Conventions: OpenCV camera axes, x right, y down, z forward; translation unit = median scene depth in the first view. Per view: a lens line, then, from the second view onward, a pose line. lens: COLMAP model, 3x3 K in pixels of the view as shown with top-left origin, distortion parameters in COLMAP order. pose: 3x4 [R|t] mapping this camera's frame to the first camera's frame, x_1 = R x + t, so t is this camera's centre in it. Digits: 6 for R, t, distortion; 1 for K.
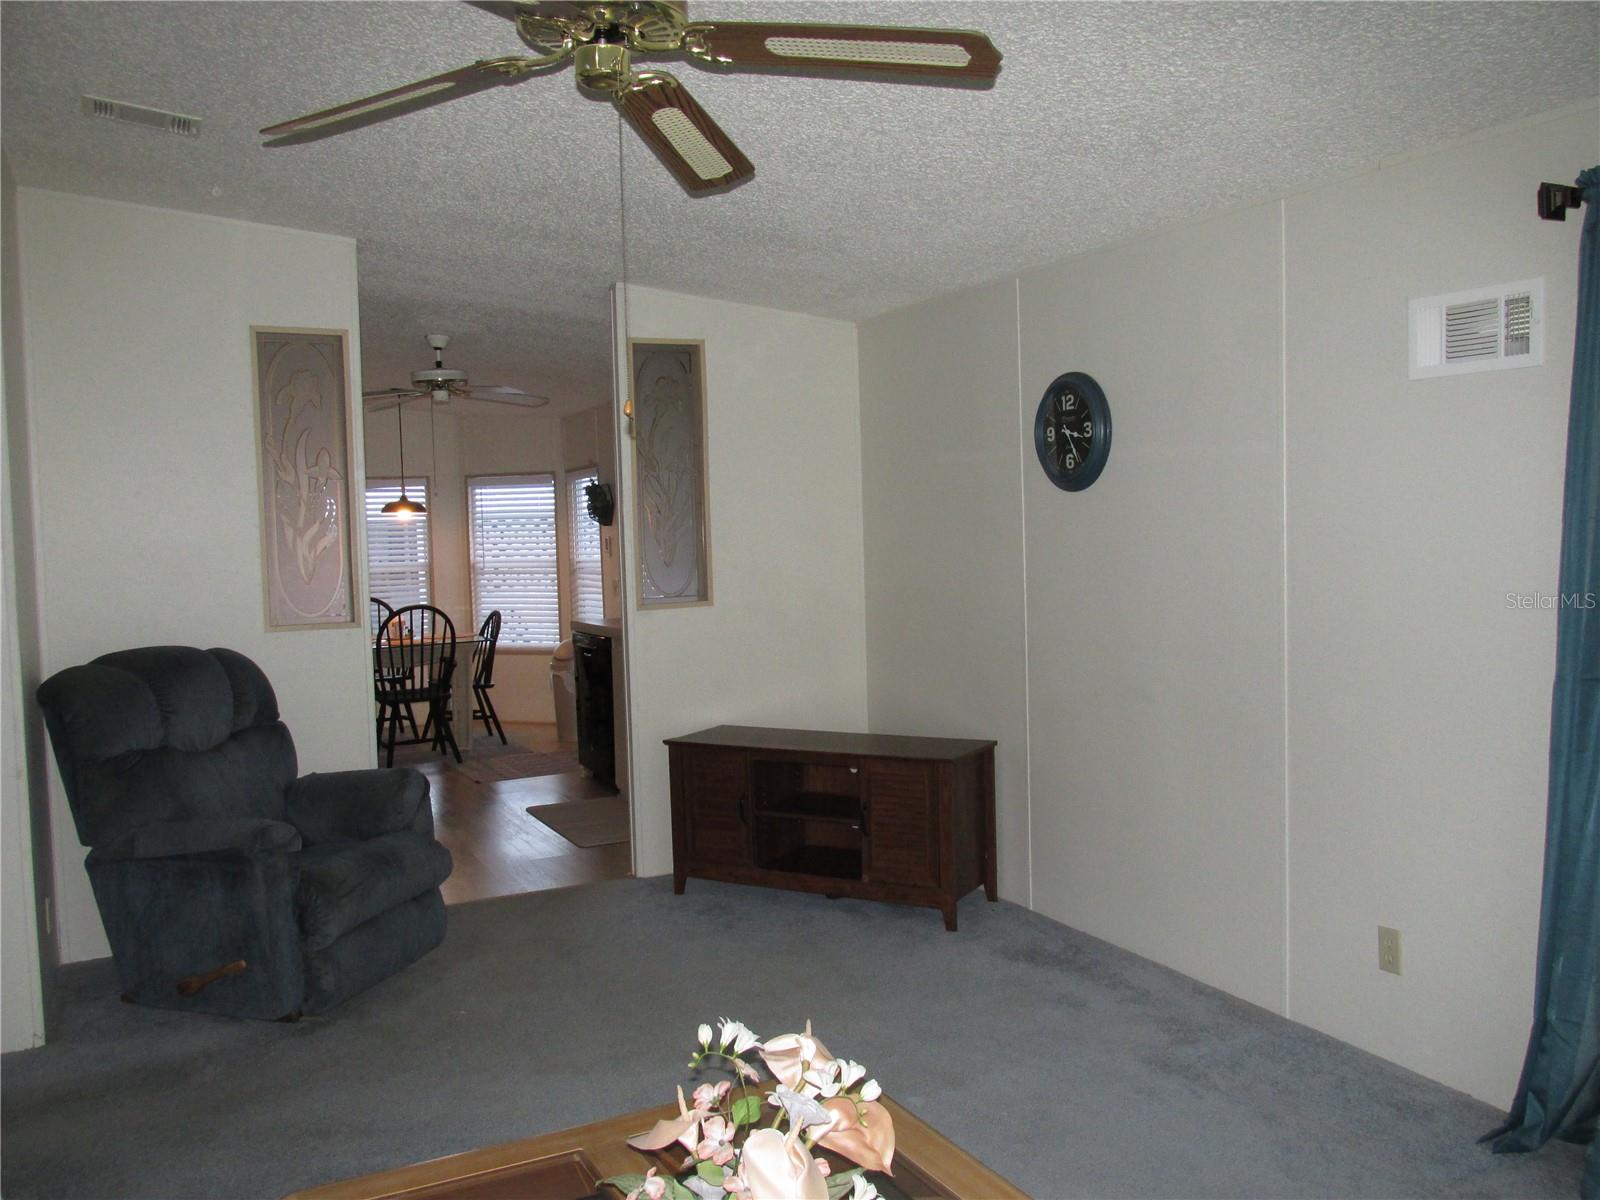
lens RADIAL K [[1318.3, 0, 782.5], [0, 1318.3, 598.7], [0, 0, 1]] dist [-0.023284, -0.010564]
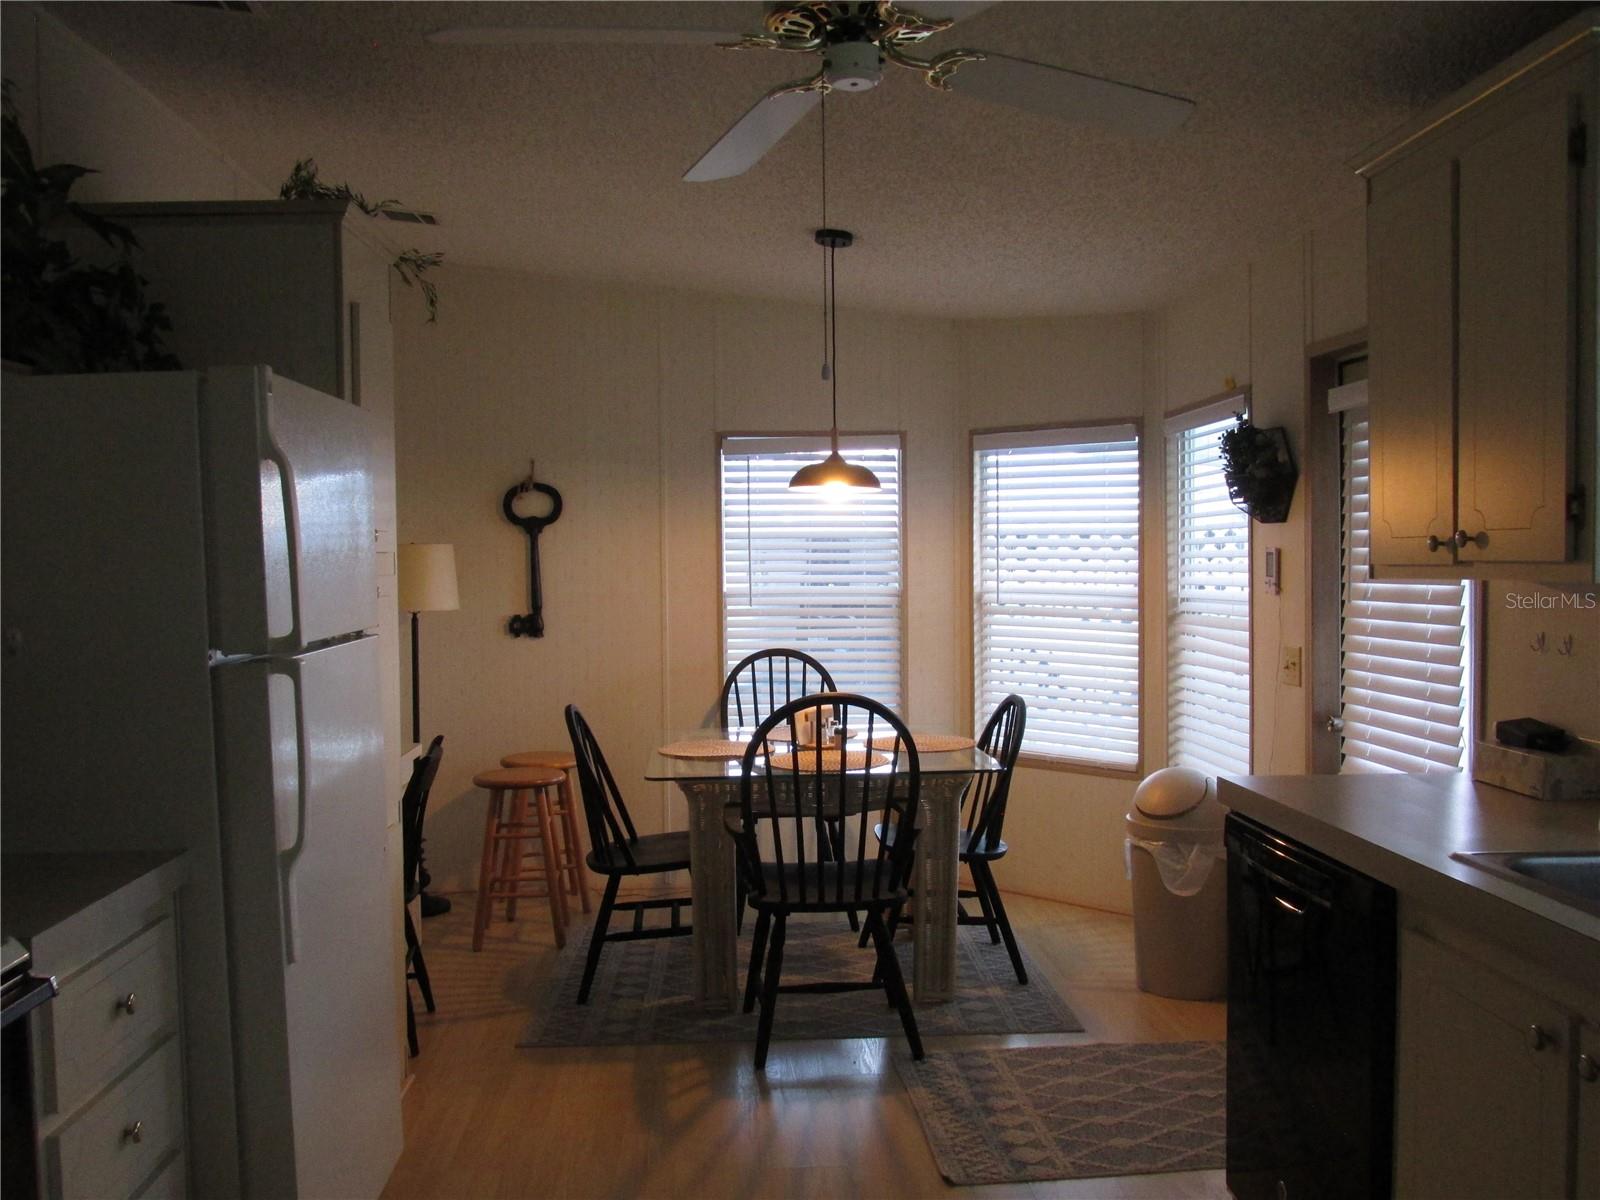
lens RADIAL K [[1318.3, 0, 807.3], [0, 1318.3, 603.2], [0, 0, 1]] dist [-0.023284, -0.010564]
pose [[0.926677, 0.030295, -0.374635, -0.110248], [-0.033987, 0.999417, -0.003251, -0.021560], [0.374318, 0.015745, 0.927167, 0.532044]]
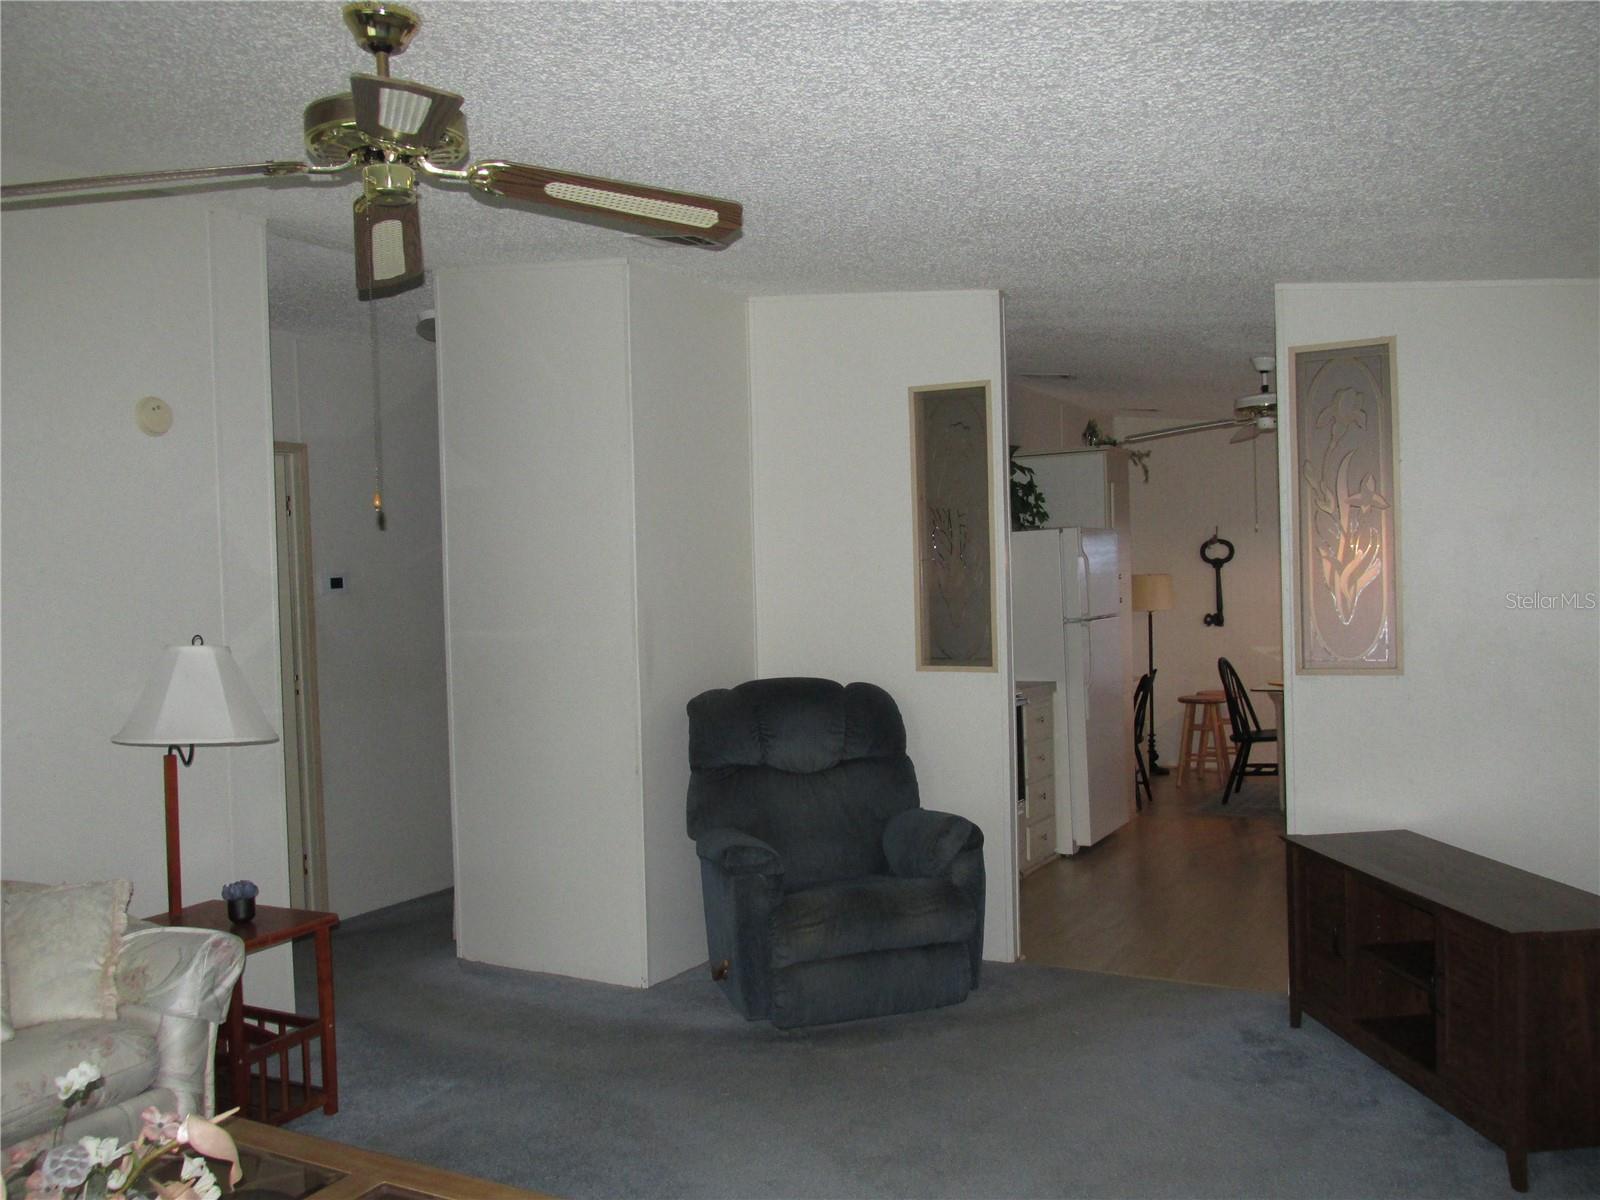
lens RADIAL K [[1318.3, 0, 796.7], [0, 1318.3, 600.1], [0, 0, 1]] dist [-0.023284, -0.010564]
pose [[0.562708, 0.024895, -0.826281, 0.233738], [-0.036005, 0.999336, 0.005590, -0.018757], [0.825871, 0.026605, 0.563230, 0.165238]]
